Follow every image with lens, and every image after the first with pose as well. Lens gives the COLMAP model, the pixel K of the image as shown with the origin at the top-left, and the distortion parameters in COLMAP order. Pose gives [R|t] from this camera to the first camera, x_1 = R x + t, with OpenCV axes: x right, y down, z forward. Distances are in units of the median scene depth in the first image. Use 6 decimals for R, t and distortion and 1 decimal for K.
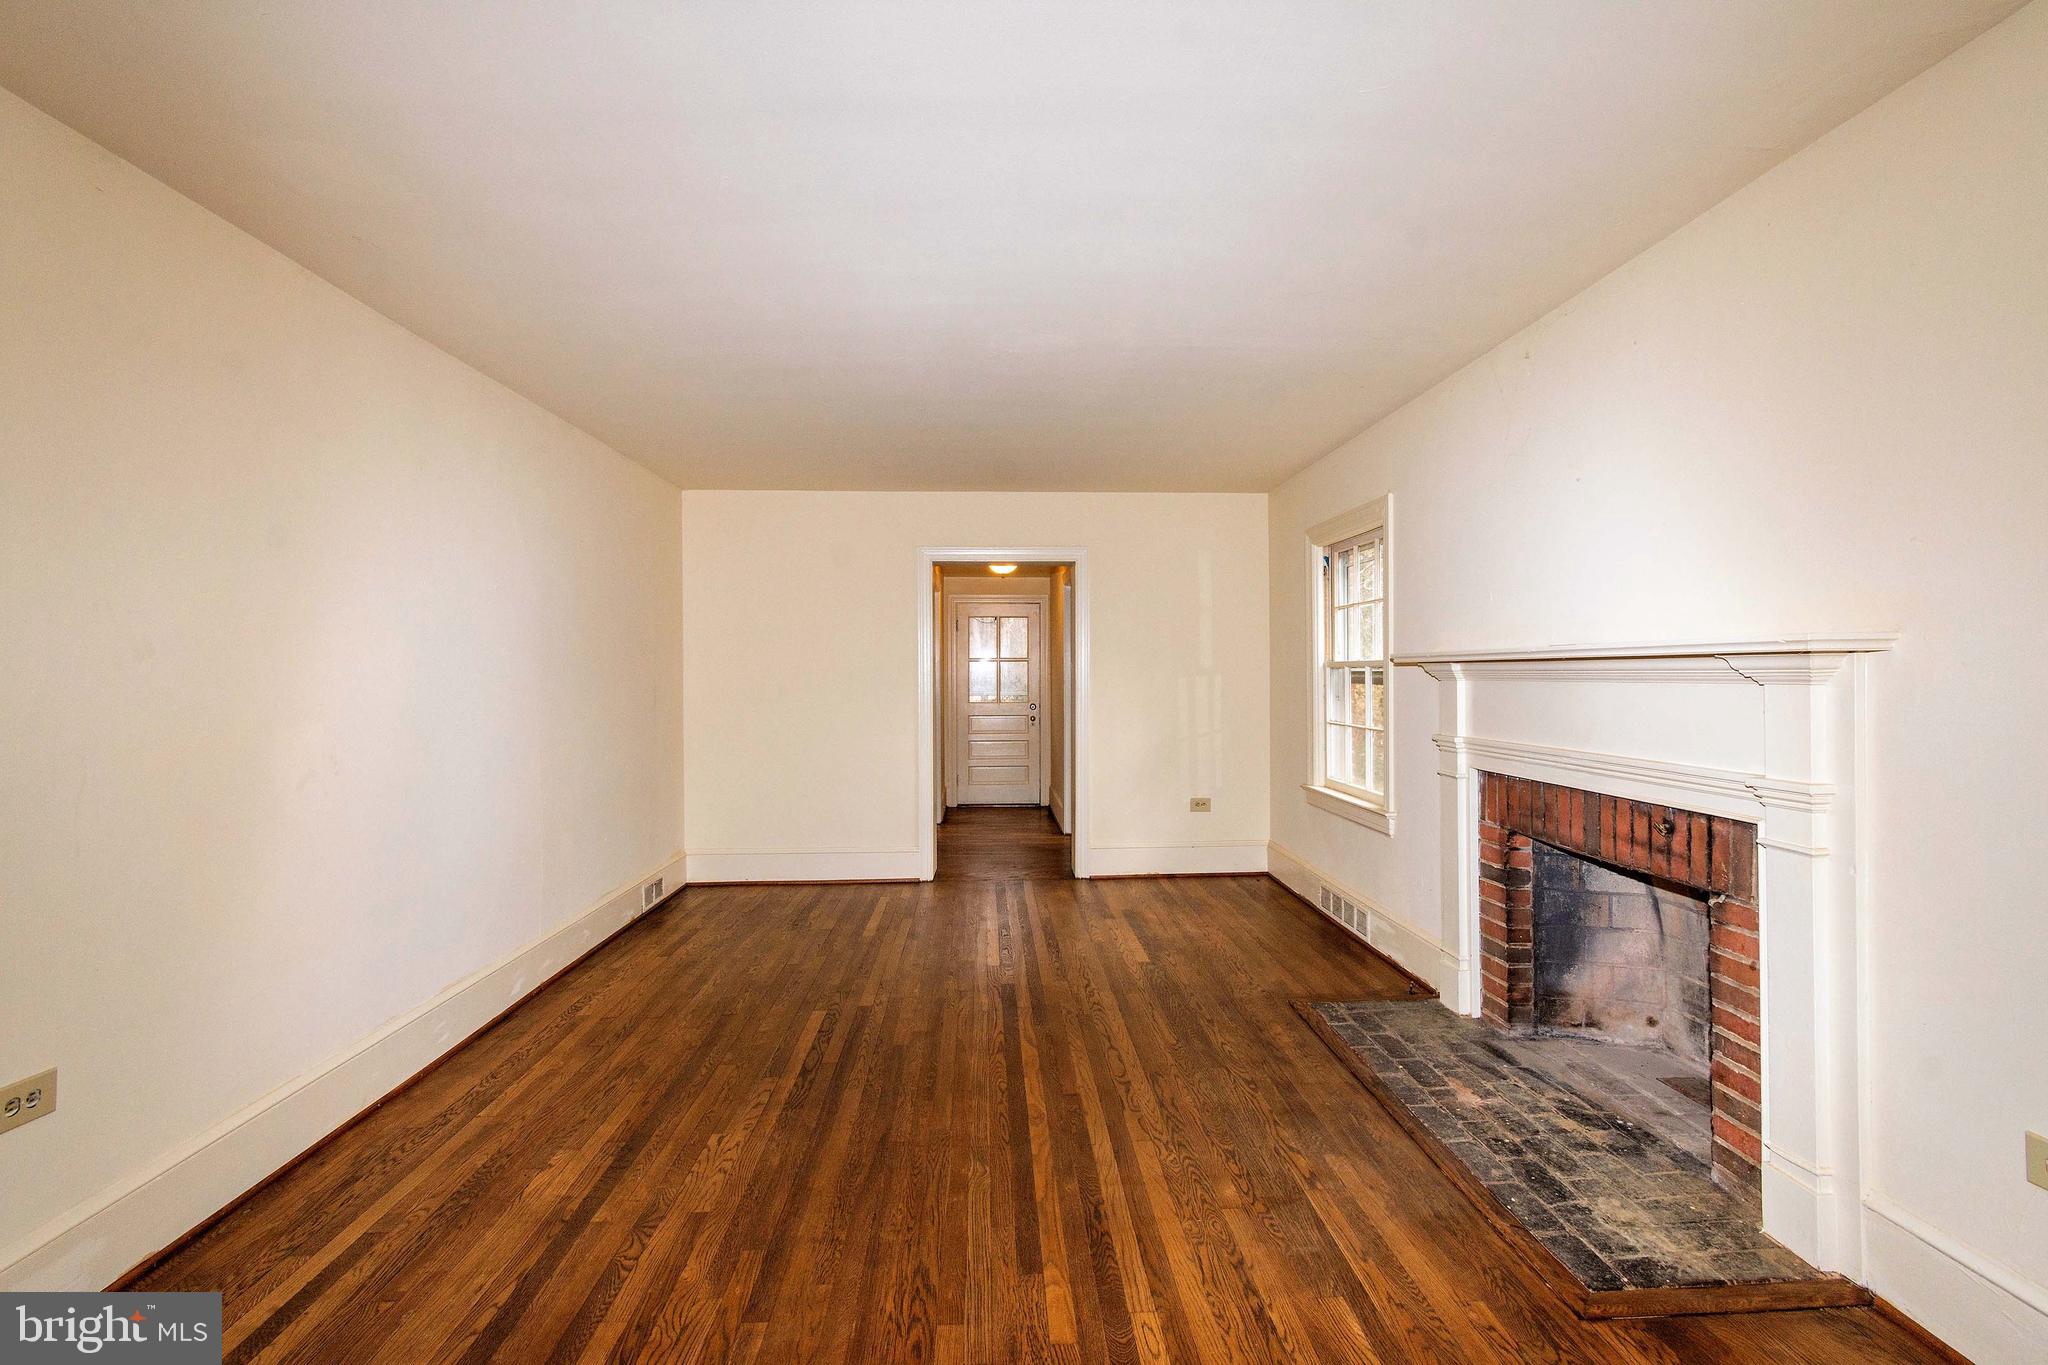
lens RADIAL K [[904.8, 0, 1021.3], [0, 904.8, 673.5], [0, 0, 1]] dist [0.003048, -0.001906]
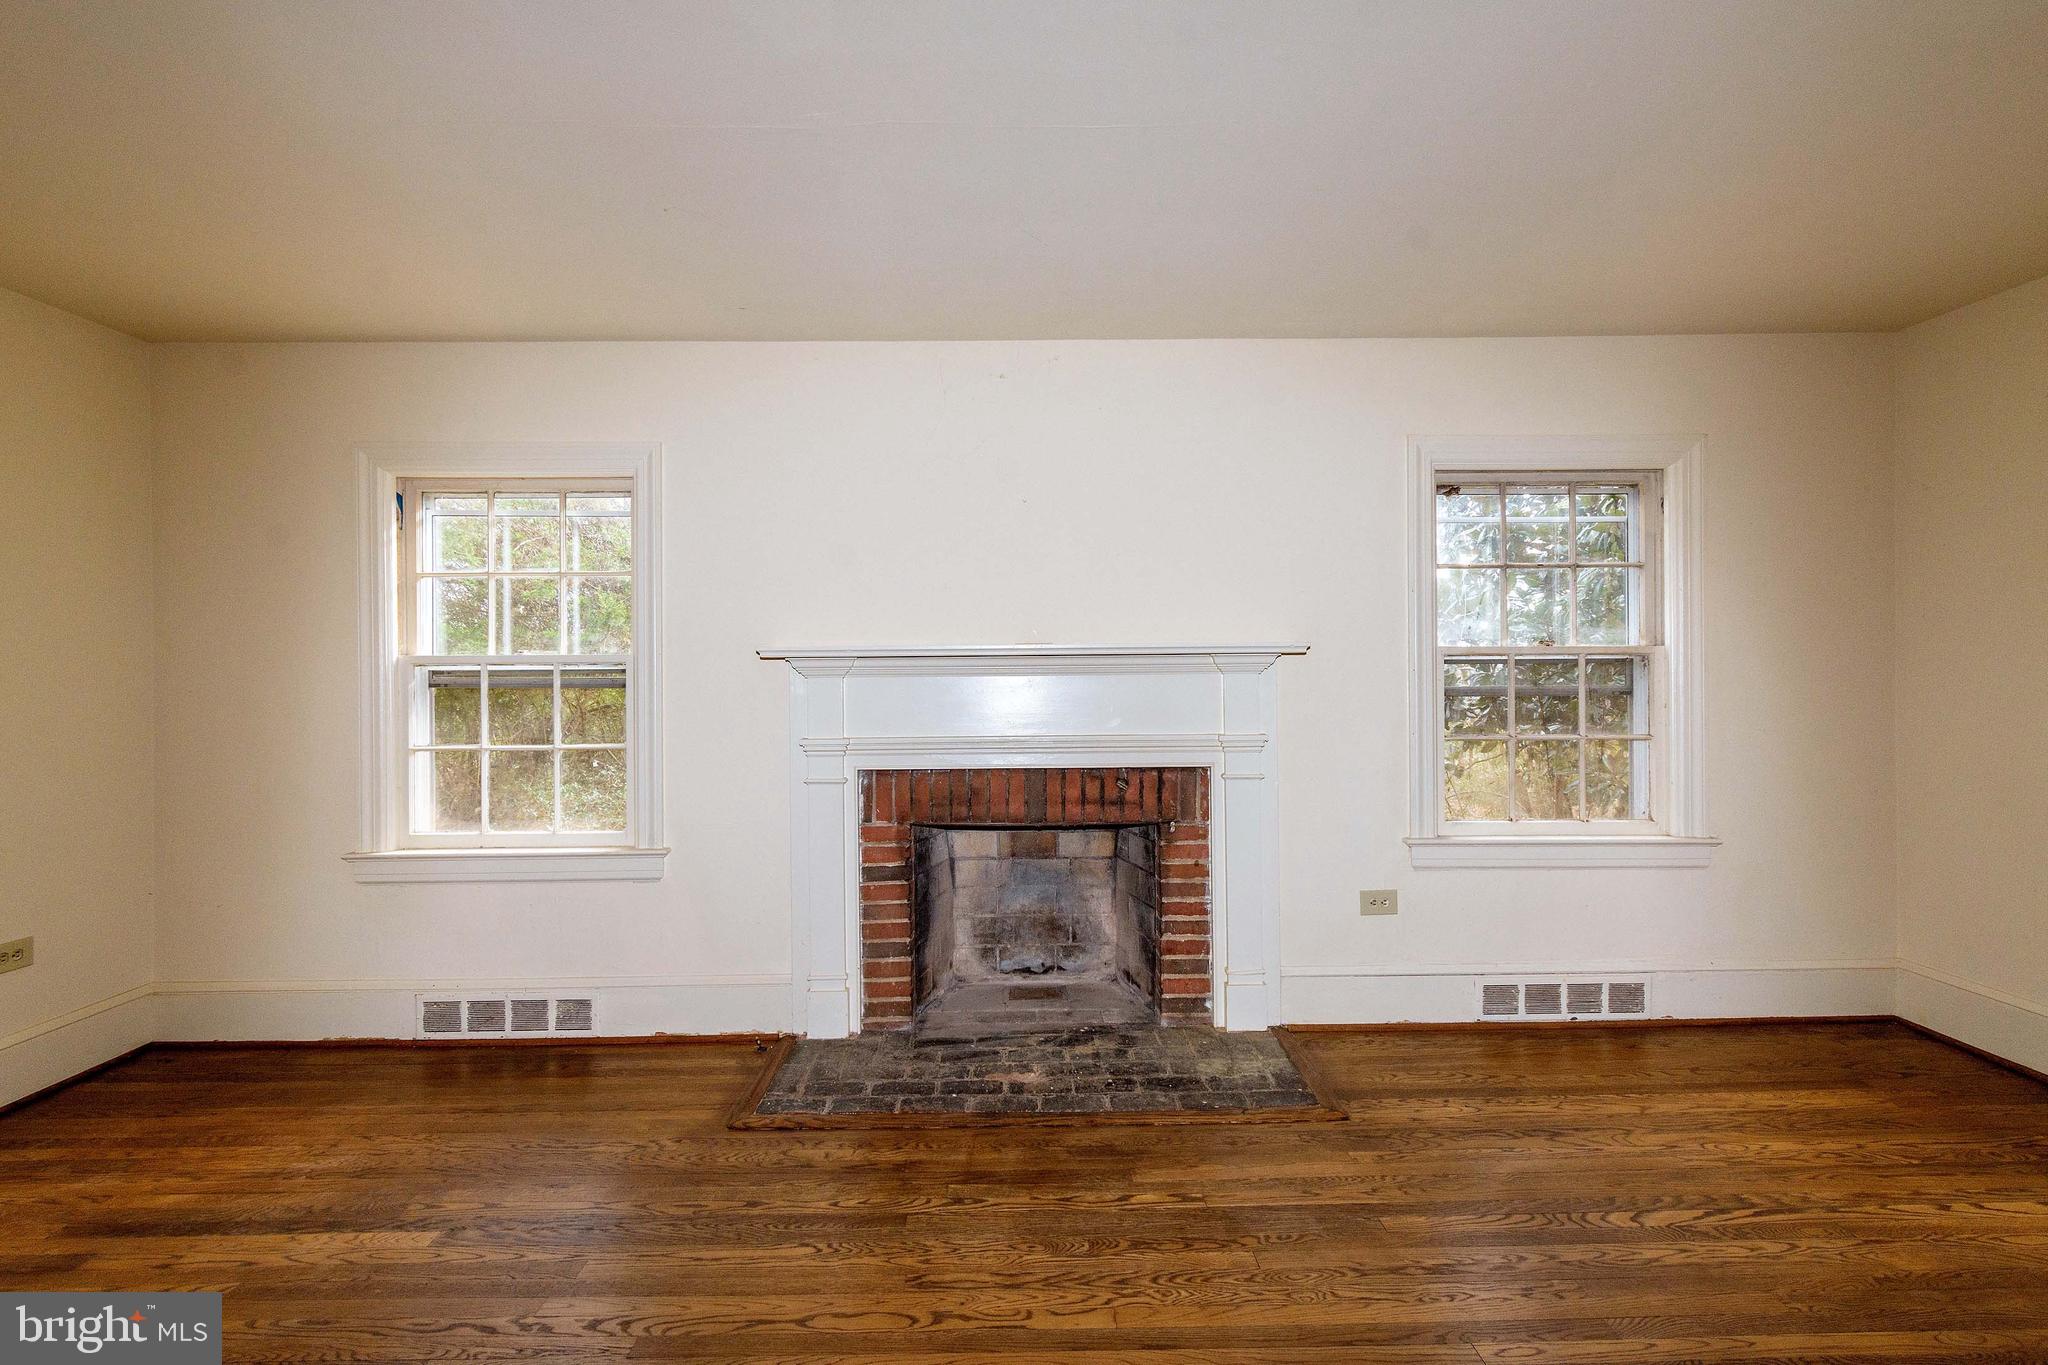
lens RADIAL K [[904.8, 0, 1028.0], [0, 904.8, 673.1], [0, 0, 1]] dist [0.003048, -0.001906]
pose [[0.026662, 0.001694, 0.999643, -0.507754], [0.008566, 0.999961, -0.001923, 0.007709], [-0.999608, 0.008614, 0.026646, 0.910886]]
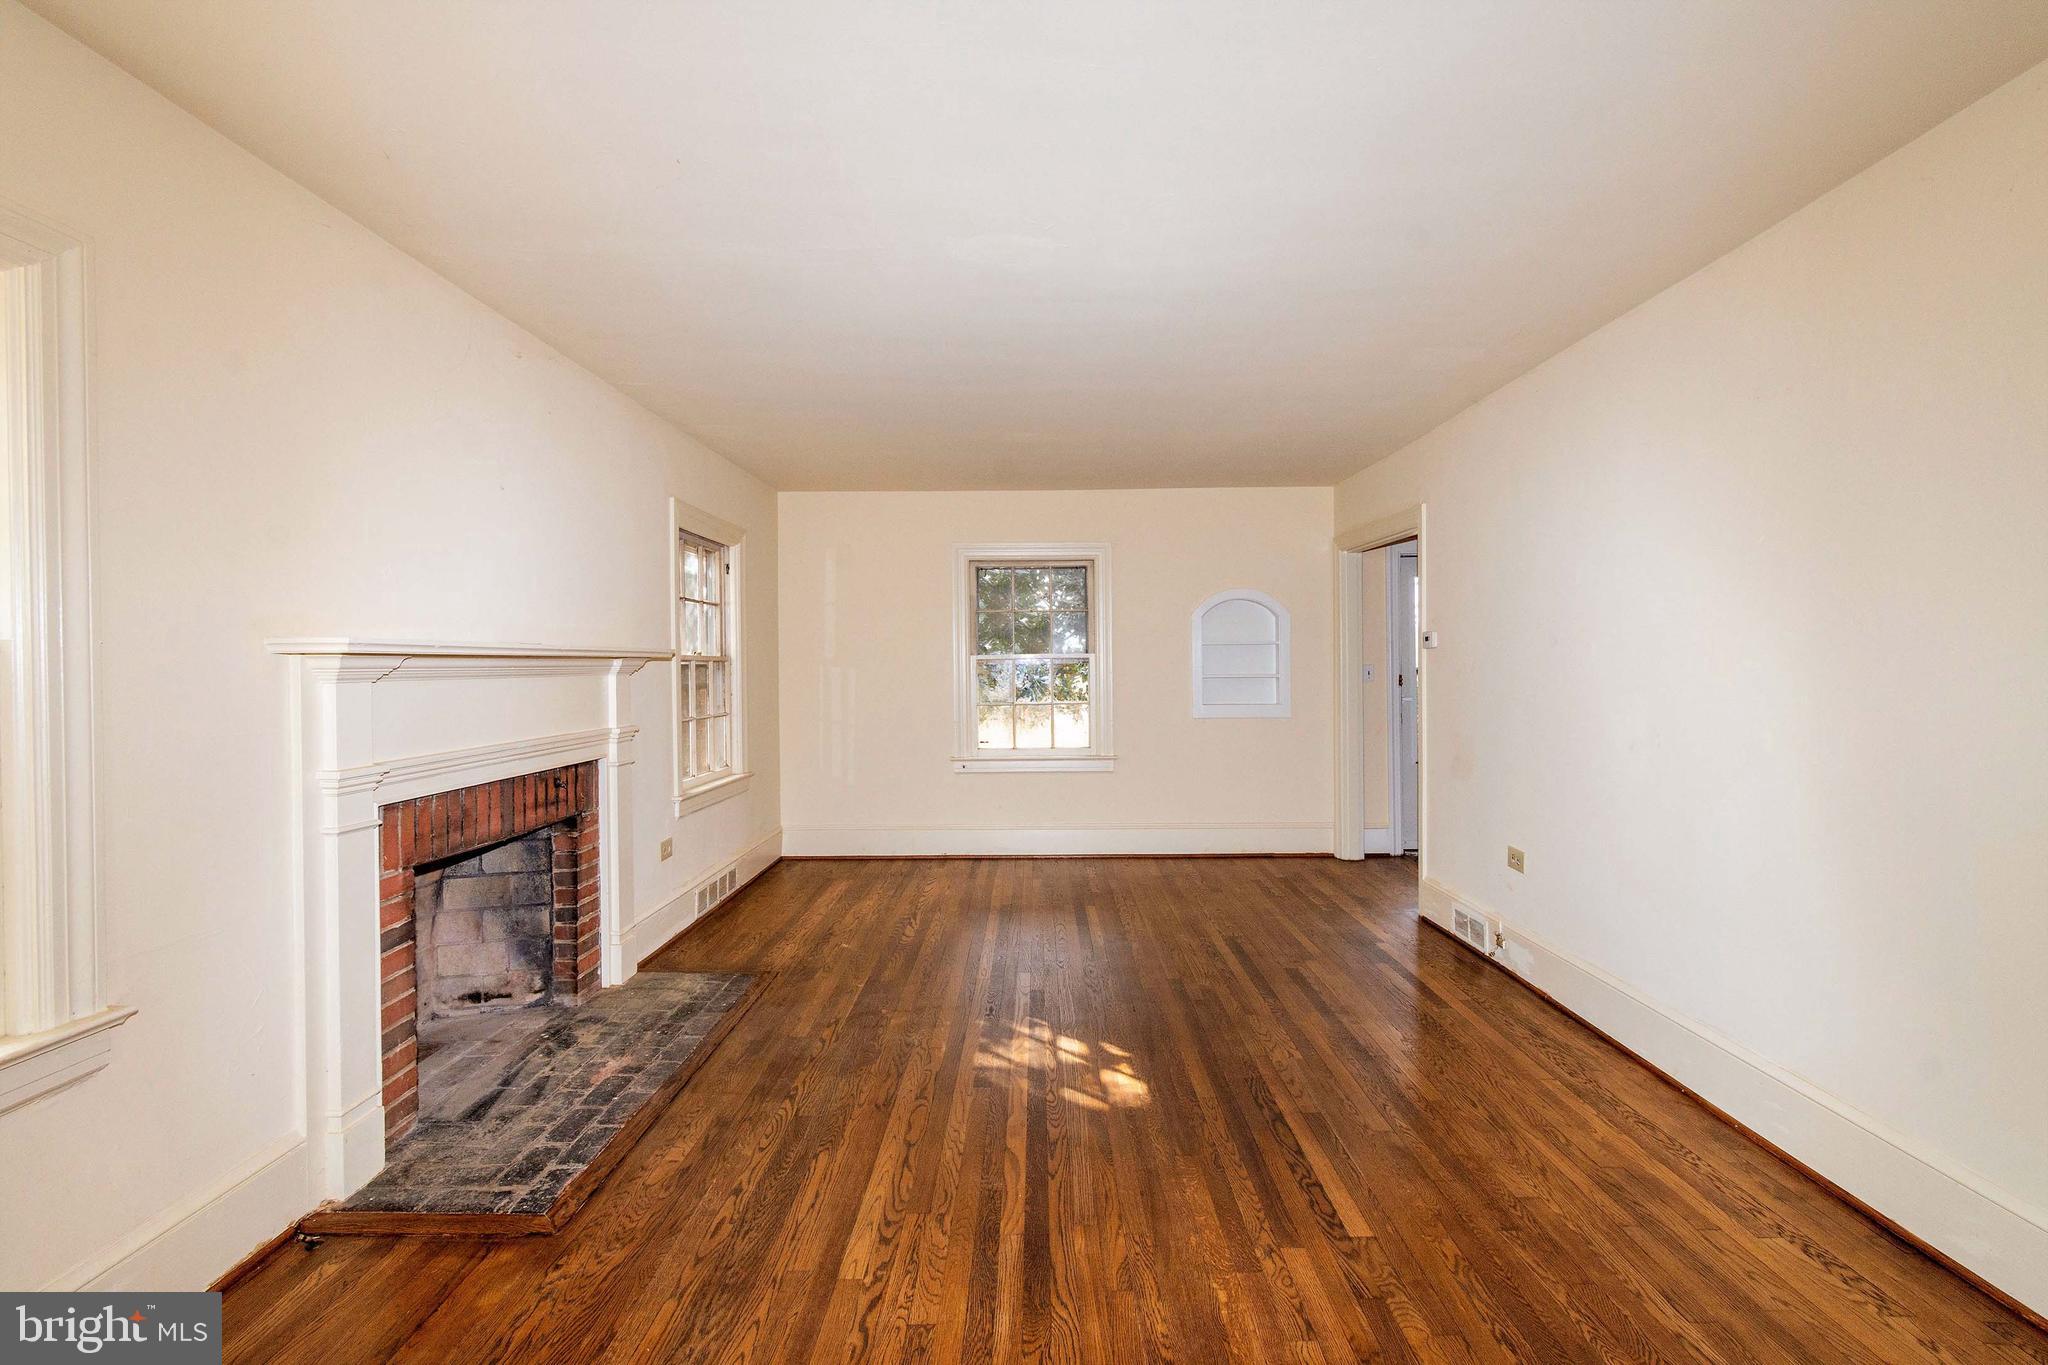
lens RADIAL K [[904.8, 0, 1031.7], [0, 904.8, 674.7], [0, 0, 1]] dist [0.003048, -0.001906]
pose [[-0.998724, 0.013635, 0.048627, -0.051990], [0.014249, 0.999823, 0.012316, 0.001104], [-0.048450, 0.012993, -0.998741, 1.917472]]
